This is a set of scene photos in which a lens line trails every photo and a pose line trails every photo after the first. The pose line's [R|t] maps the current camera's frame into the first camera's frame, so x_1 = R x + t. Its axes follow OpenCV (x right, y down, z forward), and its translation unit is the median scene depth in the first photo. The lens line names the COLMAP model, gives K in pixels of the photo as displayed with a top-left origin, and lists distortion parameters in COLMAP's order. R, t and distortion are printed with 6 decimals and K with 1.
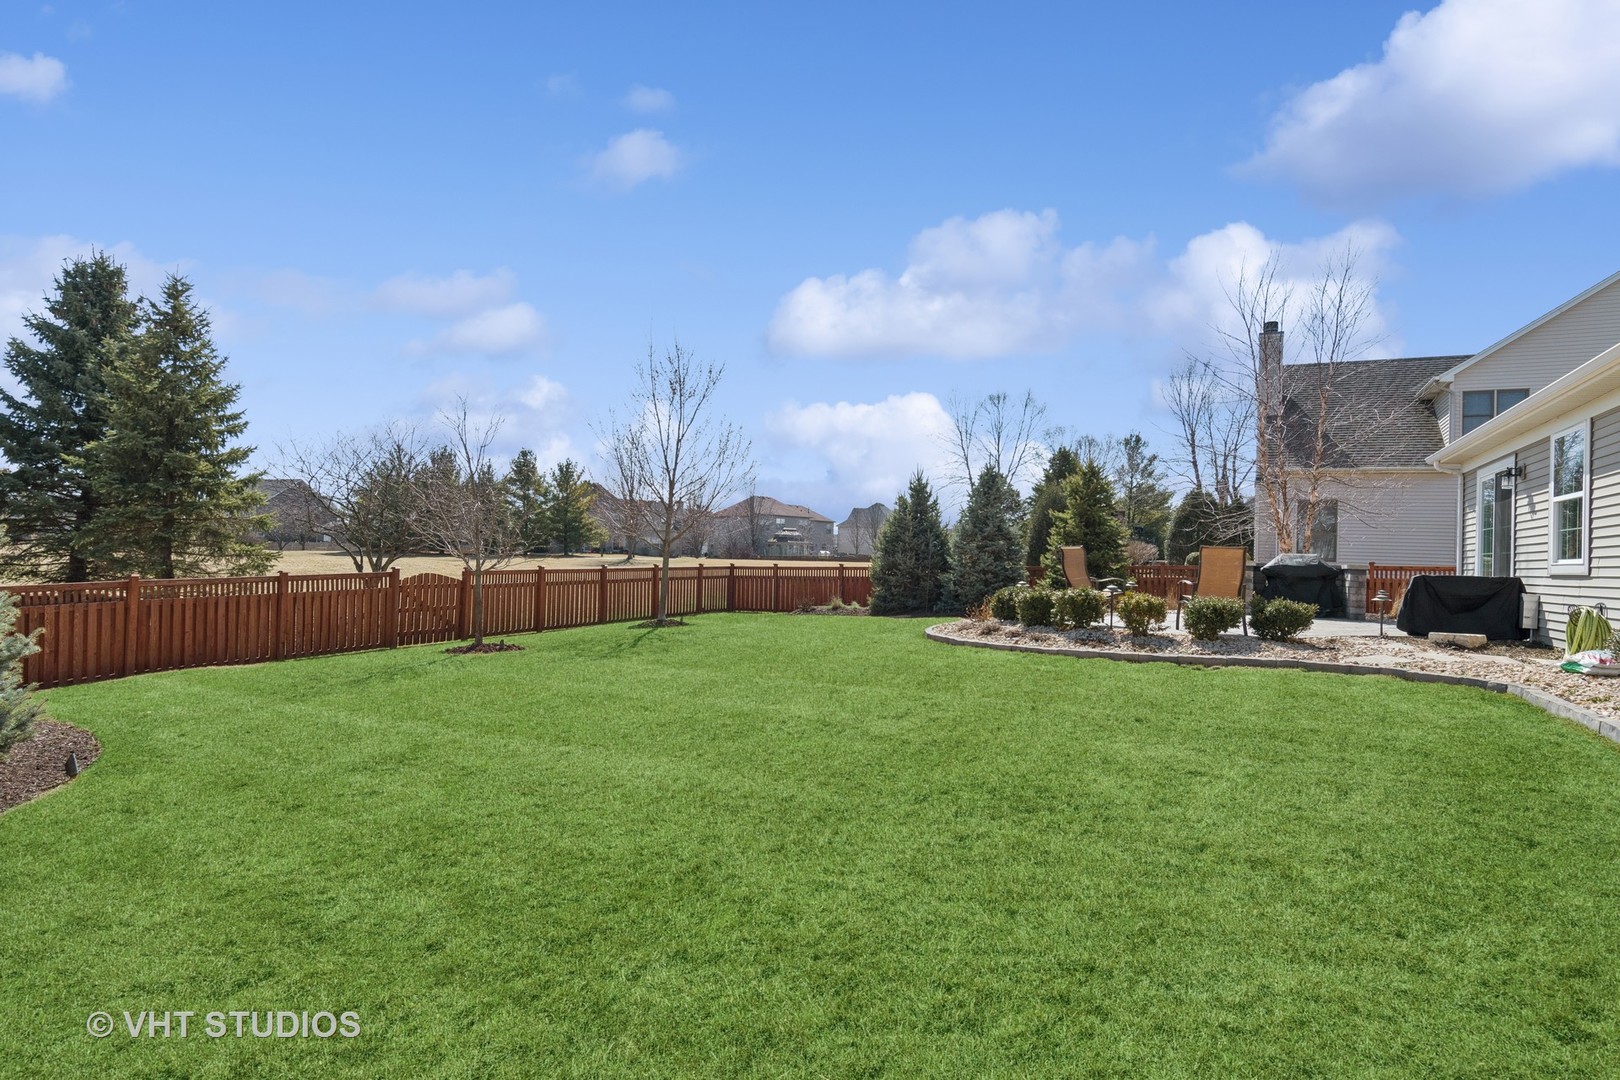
lens RADIAL K [[921.3, 0, 810.0], [0, 921.3, 540.0], [0, 0, 1]] dist [0.015990, 0.000075]
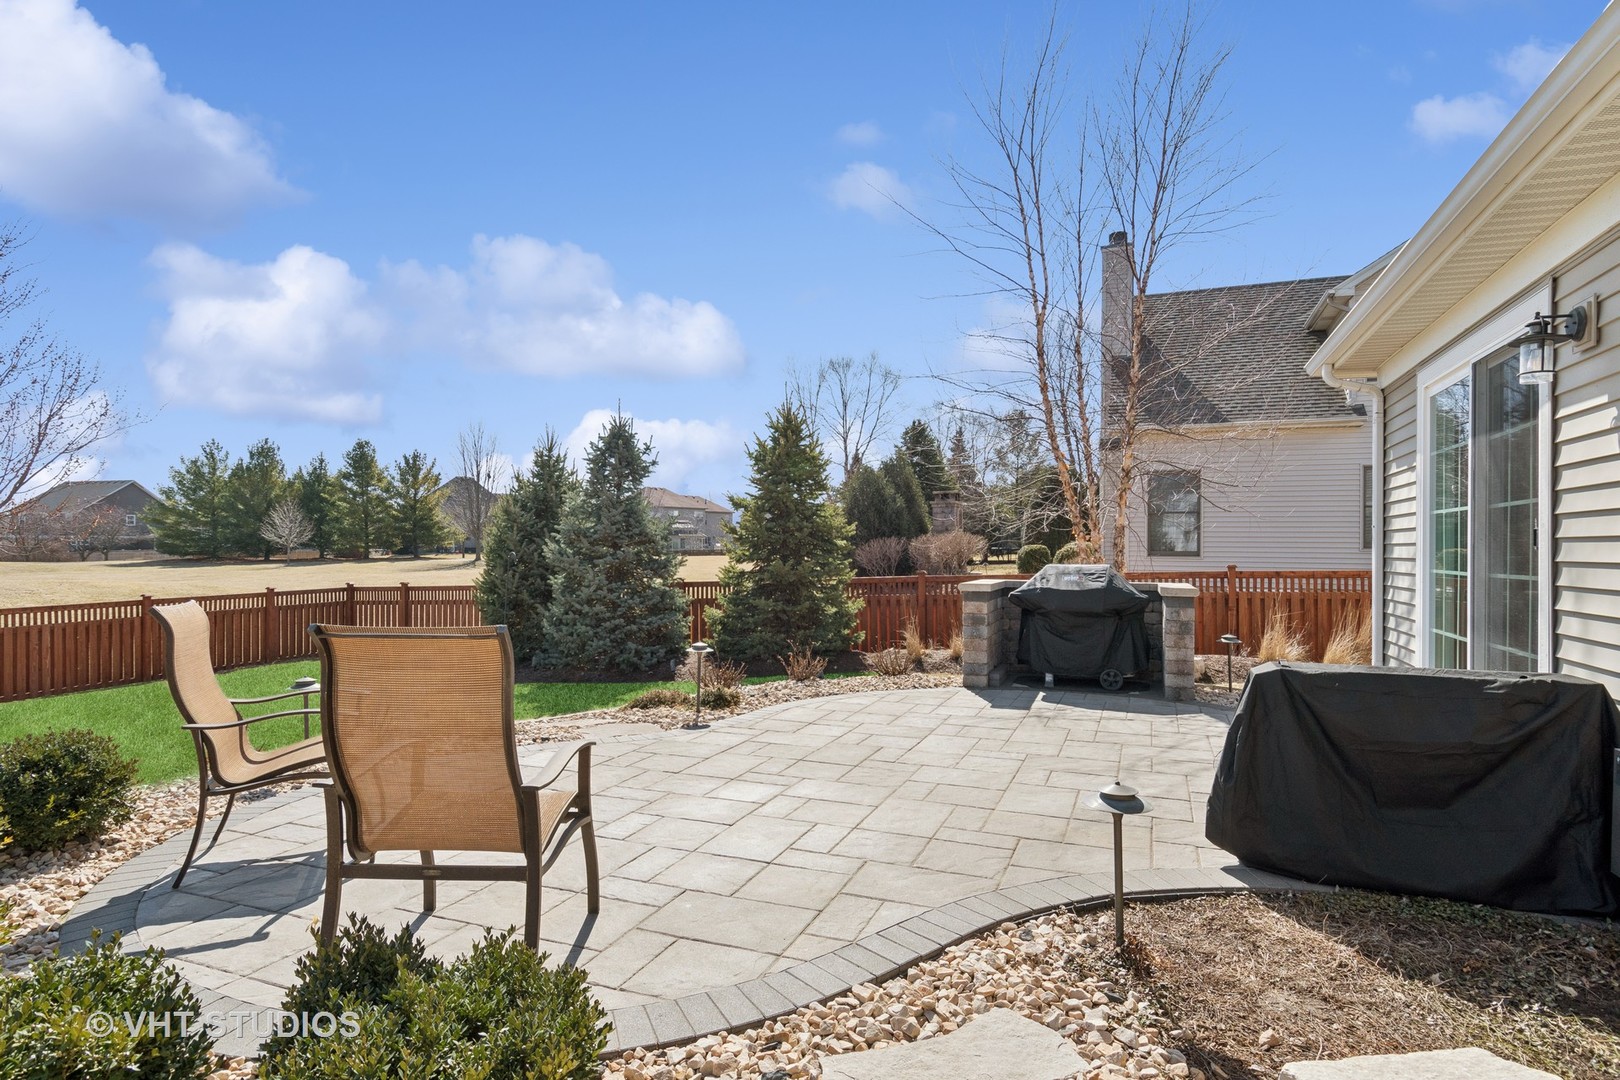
lens RADIAL K [[873.5, 0, 810.0], [0, 873.5, 540.0], [0, 0, 1]] dist [0.000429, 0.000035]
pose [[0.998368, -0.024735, 0.051481, 0.200736], [0.024068, 0.999619, 0.013524, -0.005037], [-0.051796, -0.012263, 0.998582, 0.294701]]
